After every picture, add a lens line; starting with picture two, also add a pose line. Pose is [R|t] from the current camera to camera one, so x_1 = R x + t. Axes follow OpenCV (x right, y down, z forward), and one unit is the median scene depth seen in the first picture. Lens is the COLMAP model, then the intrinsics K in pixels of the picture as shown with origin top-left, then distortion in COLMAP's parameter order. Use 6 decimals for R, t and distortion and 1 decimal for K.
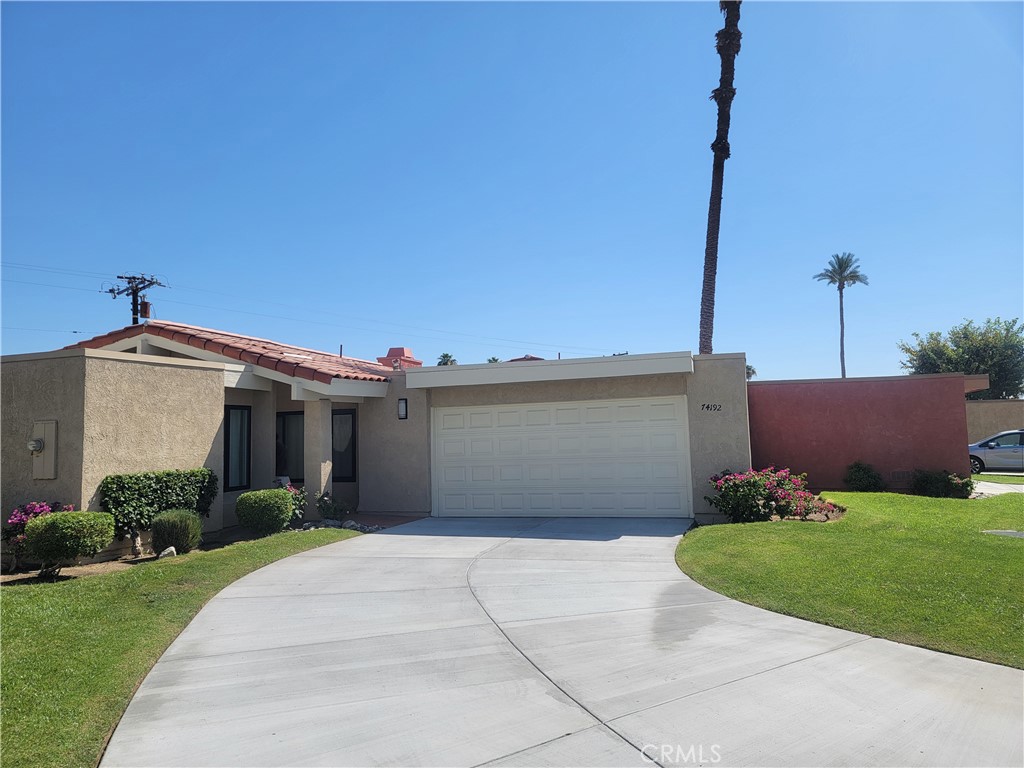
lens RADIAL K [[695.5, 0, 509.2], [0, 695.5, 384.0], [0, 0, 1]] dist [0.067837, -0.040541]
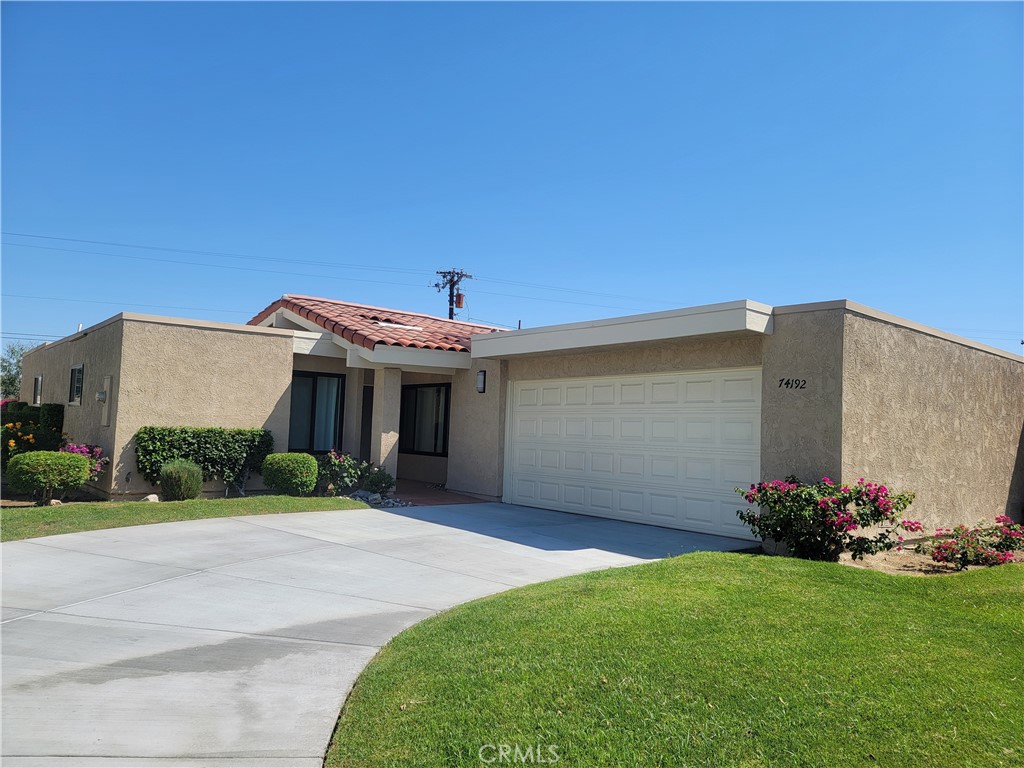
lens RADIAL K [[695.5, 0, 509.2], [0, 695.5, 384.0], [0, 0, 1]] dist [0.067837, -0.040541]
pose [[0.858828, 0.023591, -0.511721, 0.392647], [-0.017774, 0.999710, 0.016258, 0.026967], [0.511956, -0.004867, 0.858998, 0.267874]]
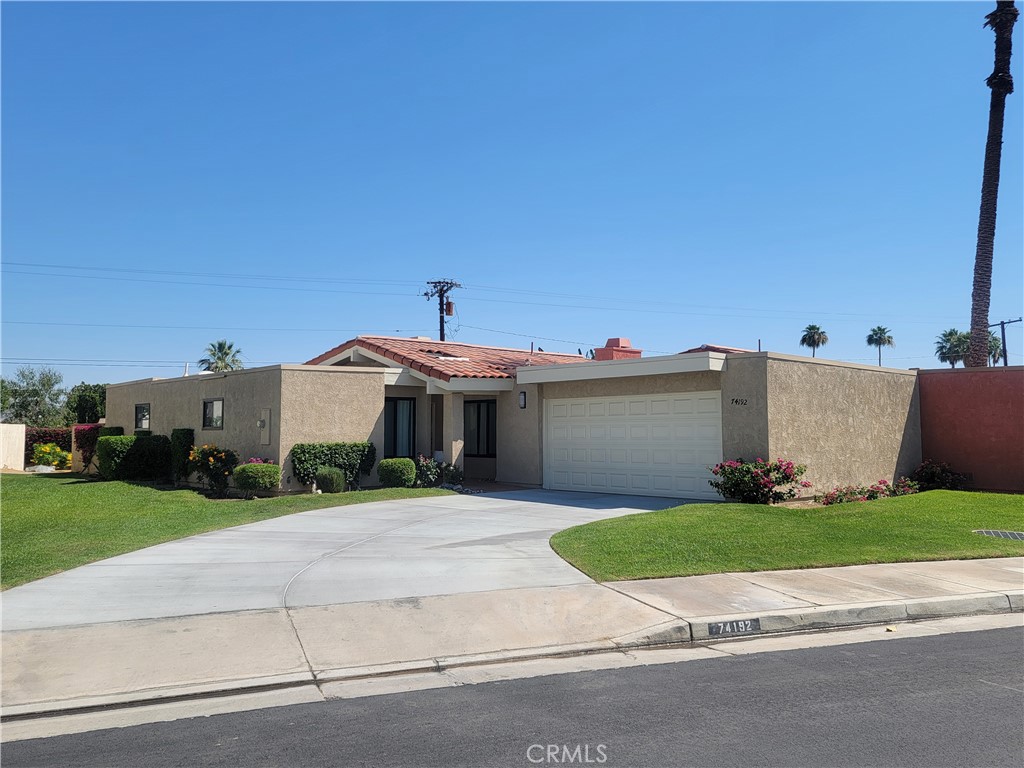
lens RADIAL K [[765.5, 0, 510.4], [0, 765.5, 367.0], [0, 0, 1]] dist [0.072284, -0.004138]
pose [[0.883089, -0.014794, -0.468971, 0.528019], [0.018152, 0.999832, 0.002639, -0.030153], [0.468853, -0.010843, 0.883209, -0.234218]]
